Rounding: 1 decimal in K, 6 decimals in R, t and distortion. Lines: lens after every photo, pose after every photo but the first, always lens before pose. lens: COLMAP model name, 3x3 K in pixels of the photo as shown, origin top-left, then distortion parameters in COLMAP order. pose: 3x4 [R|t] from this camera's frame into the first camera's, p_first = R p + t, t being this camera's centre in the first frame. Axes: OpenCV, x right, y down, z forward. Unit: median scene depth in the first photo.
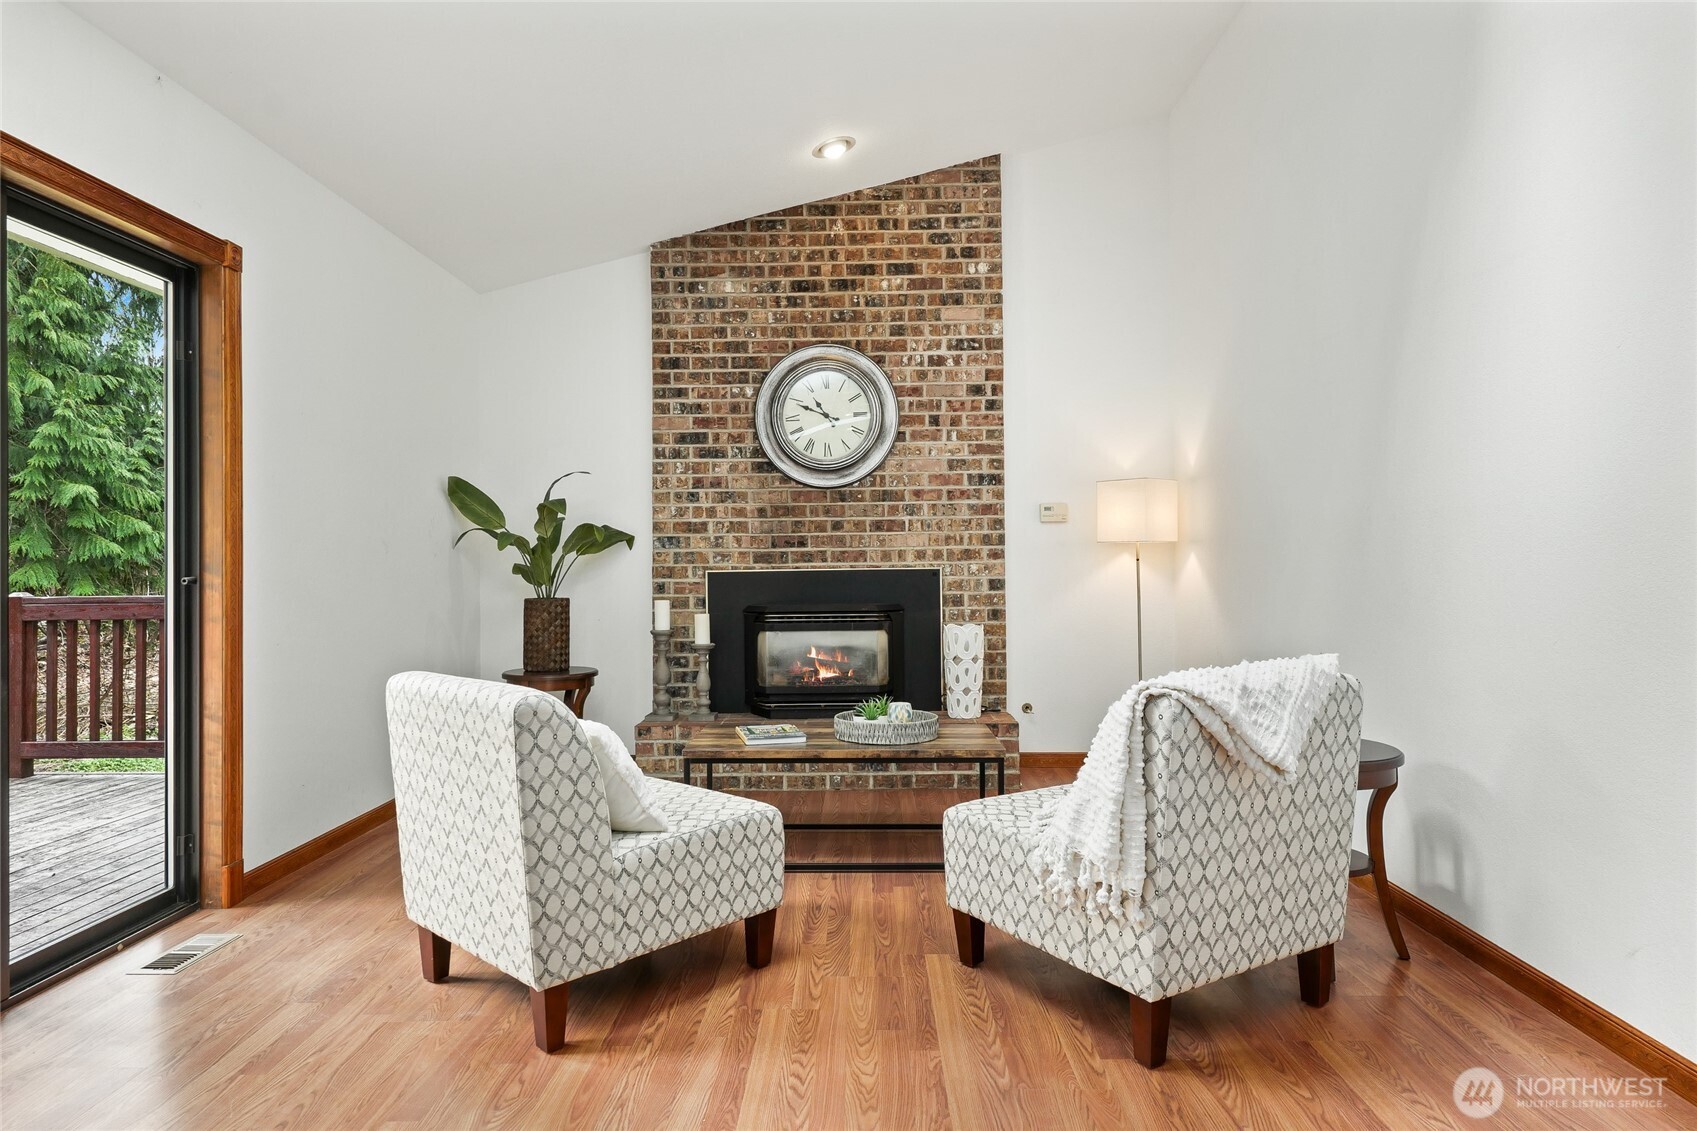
lens RADIAL K [[1021.1, 0, 855.9], [0, 1021.1, 558.1], [0, 0, 1]] dist [0.006284, -0.000025]
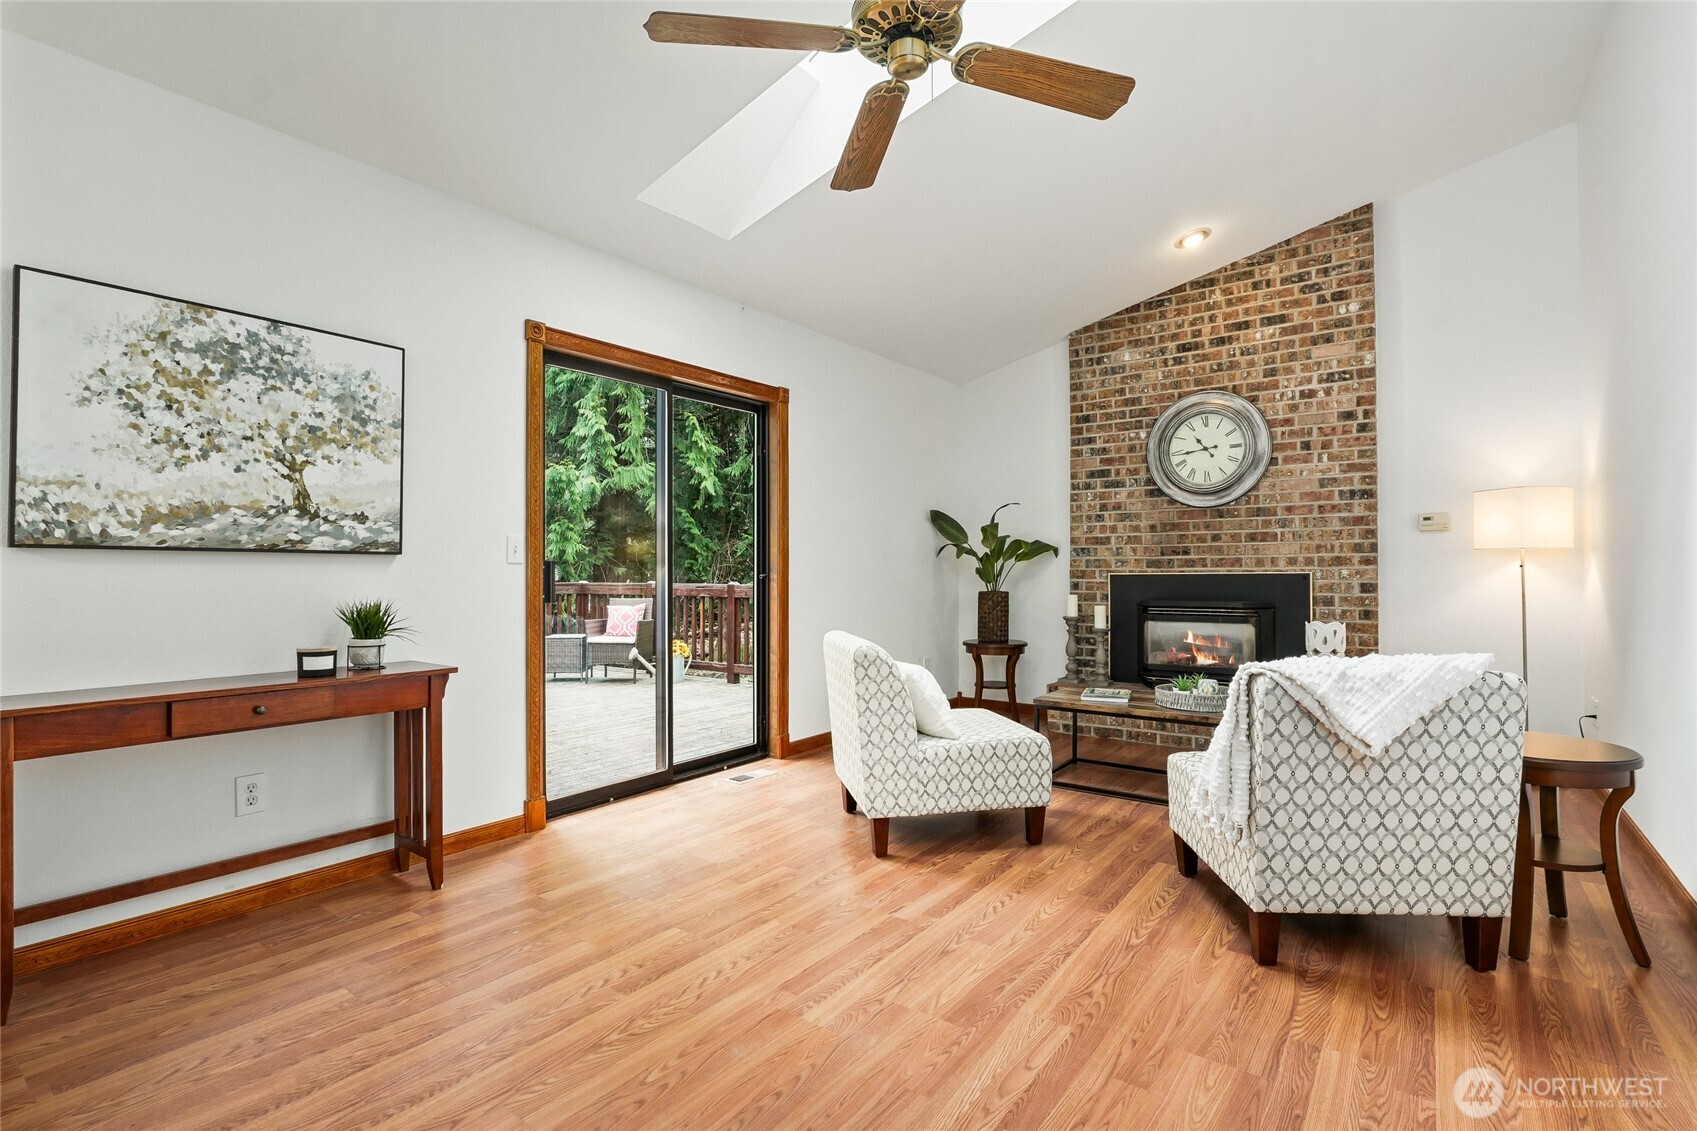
lens RADIAL K [[806.6, 0, 841.1], [0, 806.6, 561.2], [0, 0, 1]] dist [-0.011886, 0.003240]
pose [[0.810576, -0.000208, -0.585634, 0.193778], [-0.000147, 1.000000, -0.000559, -0.002812], [0.585634, 0.000540, 0.810576, -0.052810]]
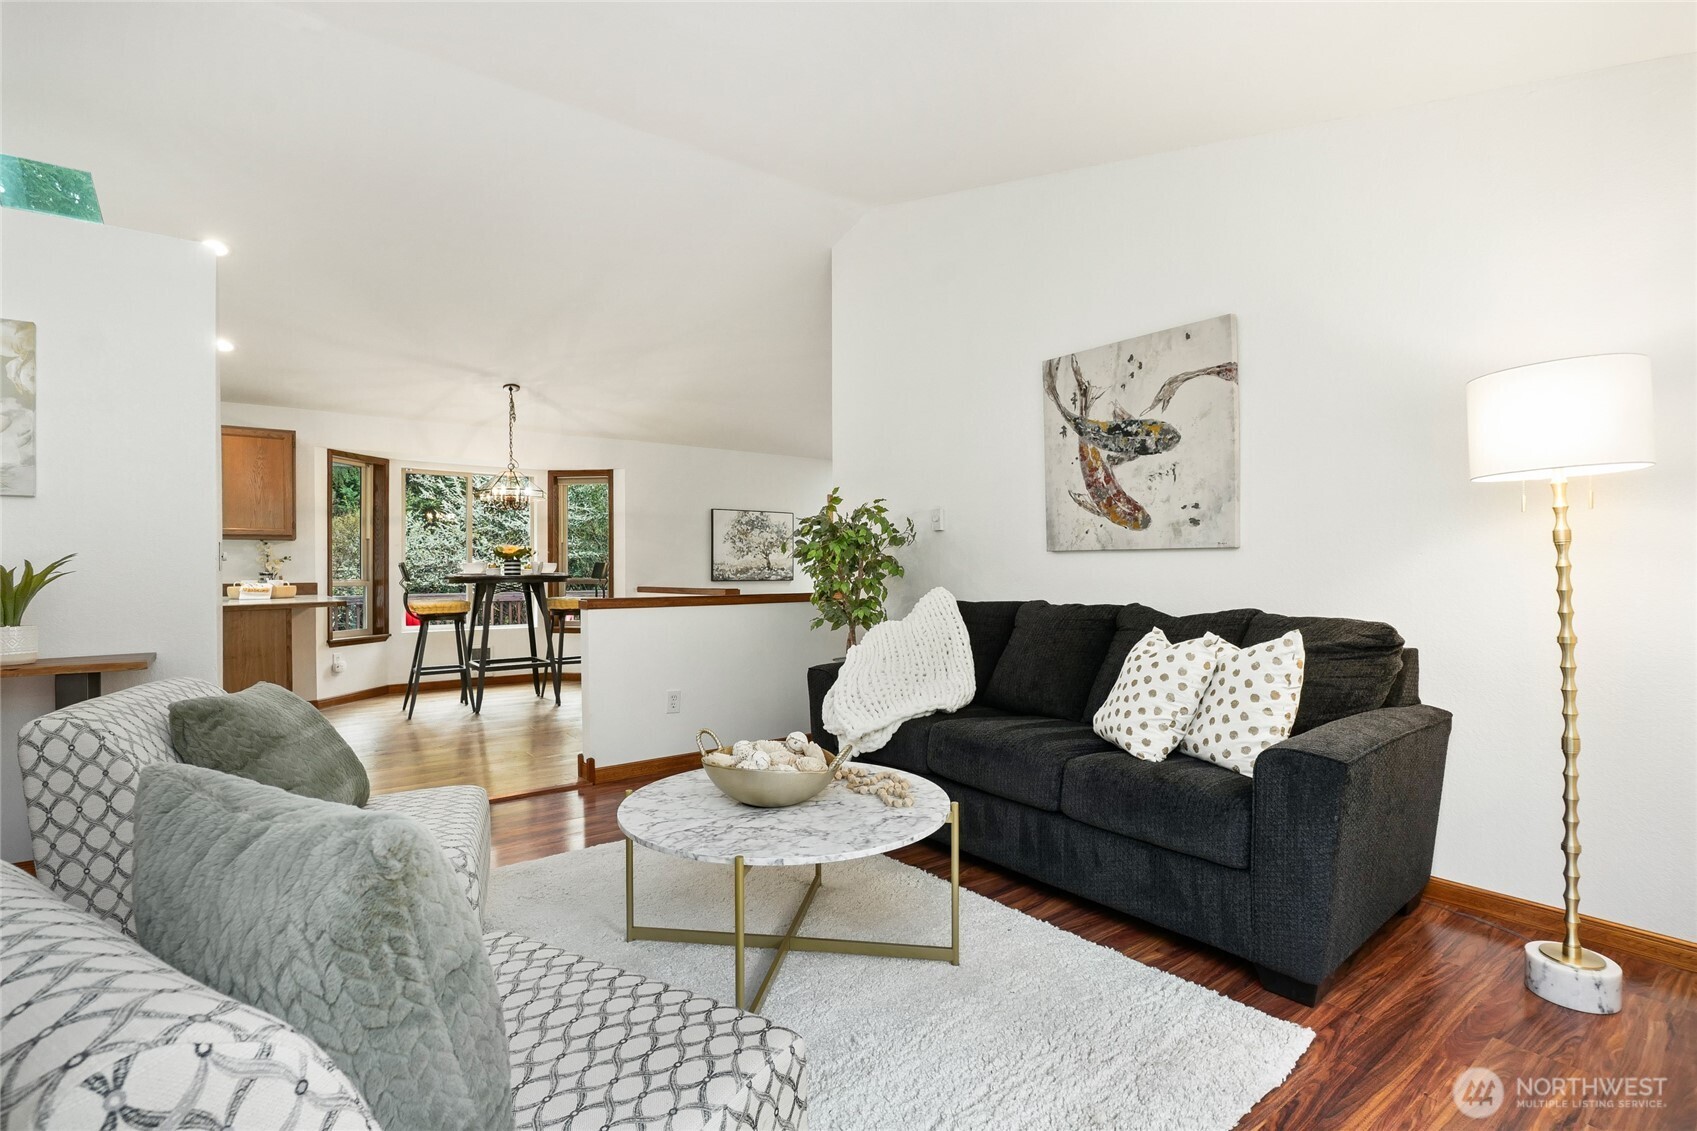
lens RADIAL K [[806.6, 0, 840.3], [0, 806.6, 566.7], [0, 0, 1]] dist [-0.011886, 0.003240]
pose [[0.615417, -0.008120, -0.788160, 1.083941], [0.012304, 0.999924, -0.000694, -0.036264], [0.788106, -0.009270, 0.615470, -0.797969]]
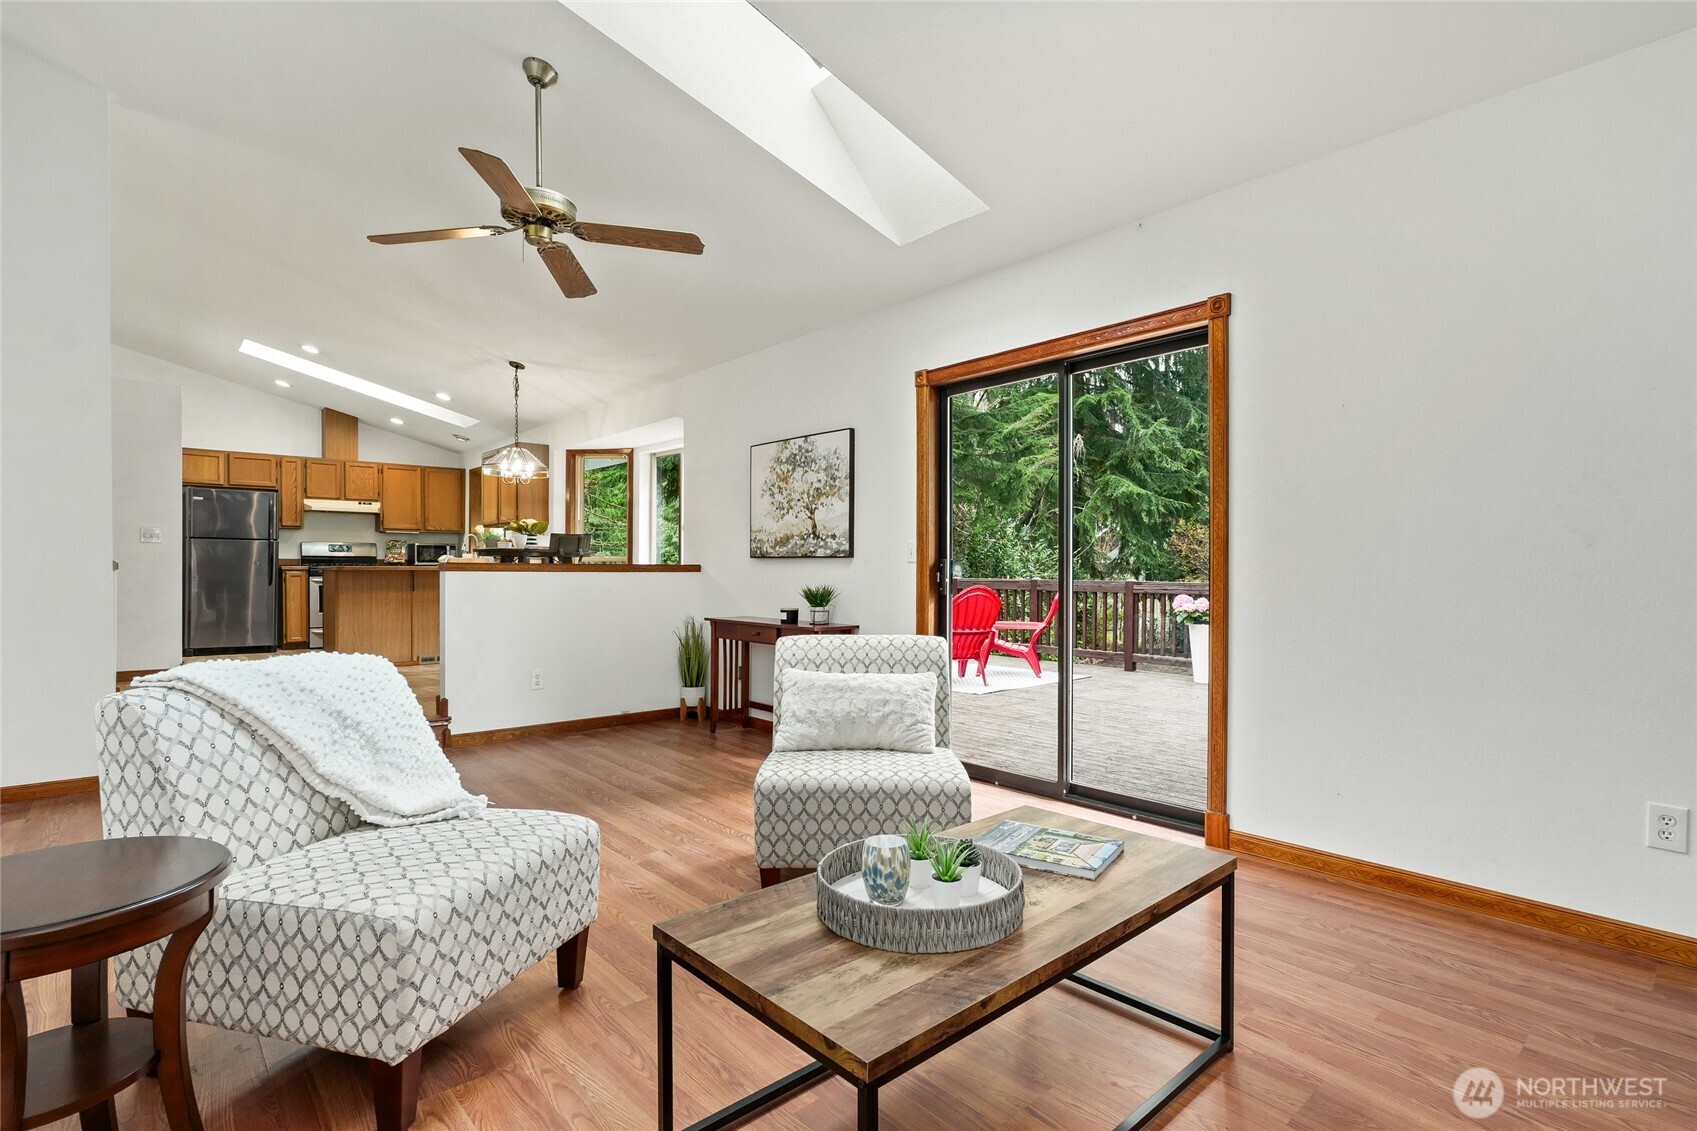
lens RADIAL K [[806.6, 0, 840.0], [0, 806.6, 576.3], [0, 0, 1]] dist [-0.011886, 0.003240]
pose [[-0.737284, 0.009255, -0.675520, 0.234627], [0.005339, 0.999955, 0.007873, 0.006428], [0.675562, 0.002198, -0.737300, 0.925177]]
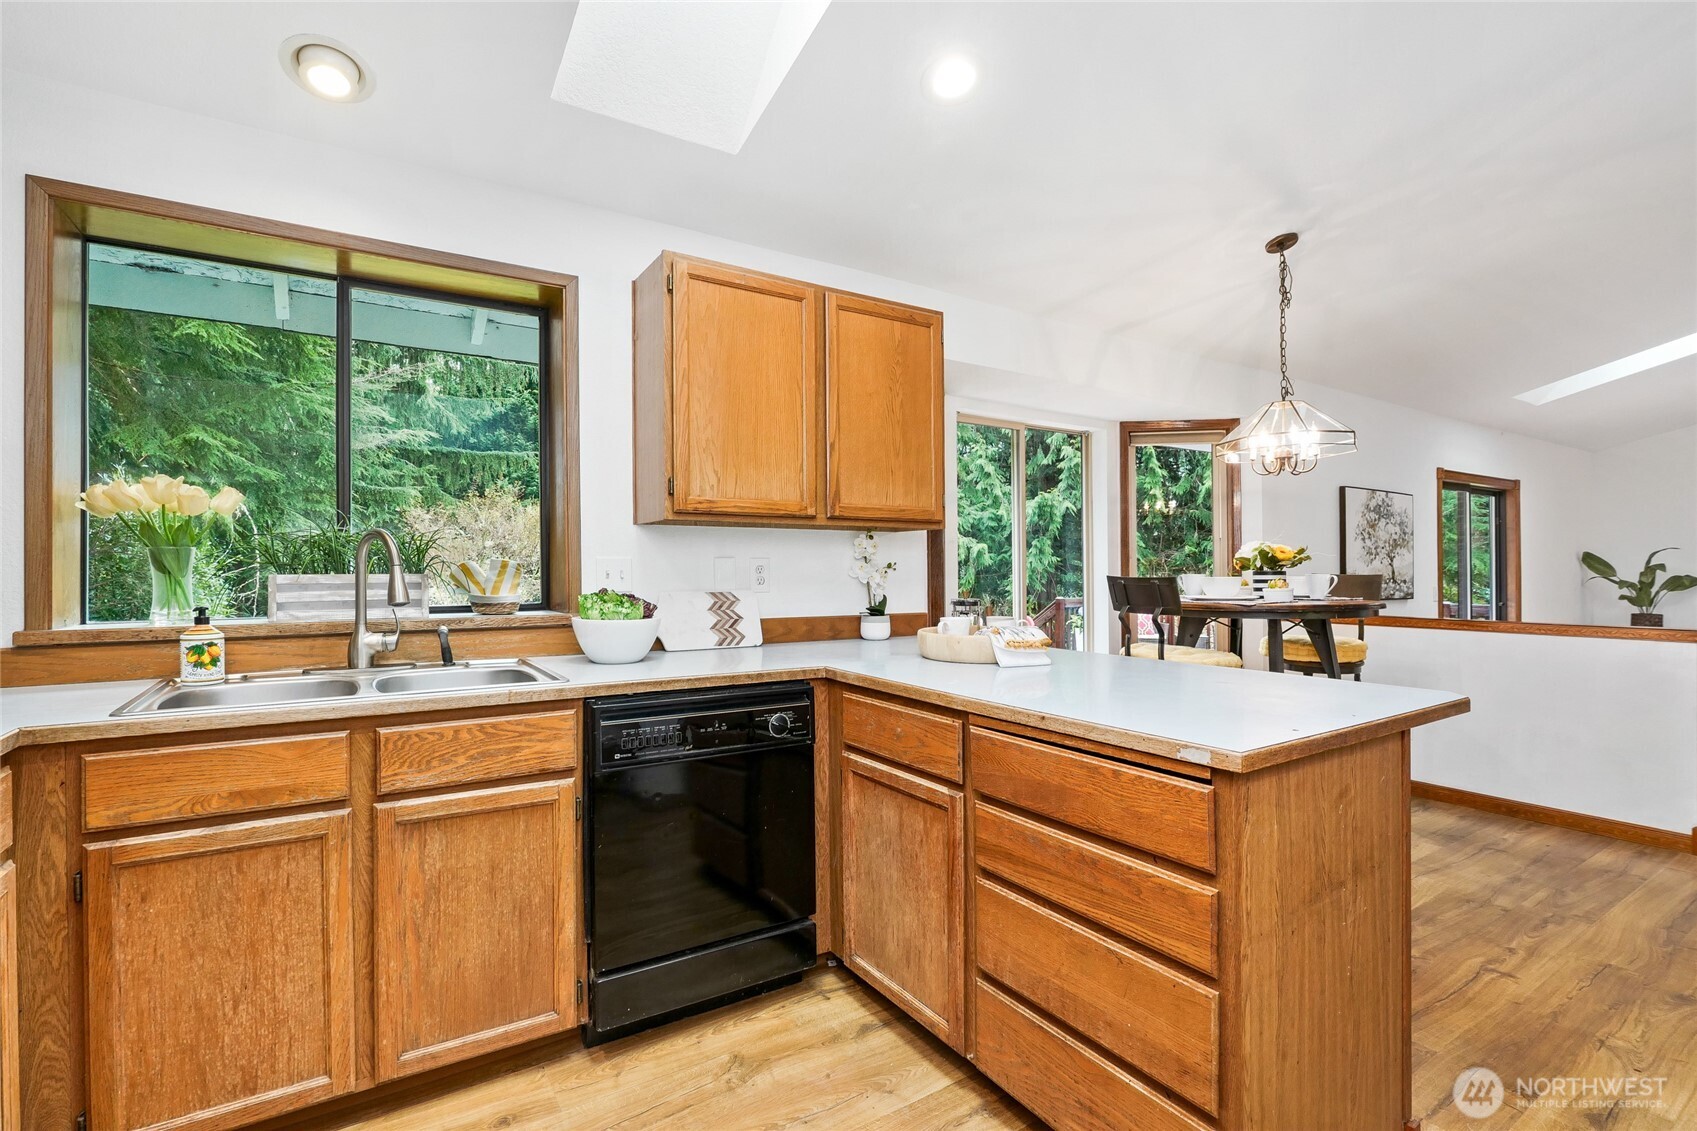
lens RADIAL K [[806.6, 0, 838.7], [0, 806.6, 558.1], [0, 0, 1]] dist [-0.011886, 0.003240]
pose [[0.565526, -0.002070, -0.824728, 0.076450], [0.002035, 0.999997, -0.001115, -0.067611], [0.824728, -0.001048, 0.565529, -1.109330]]
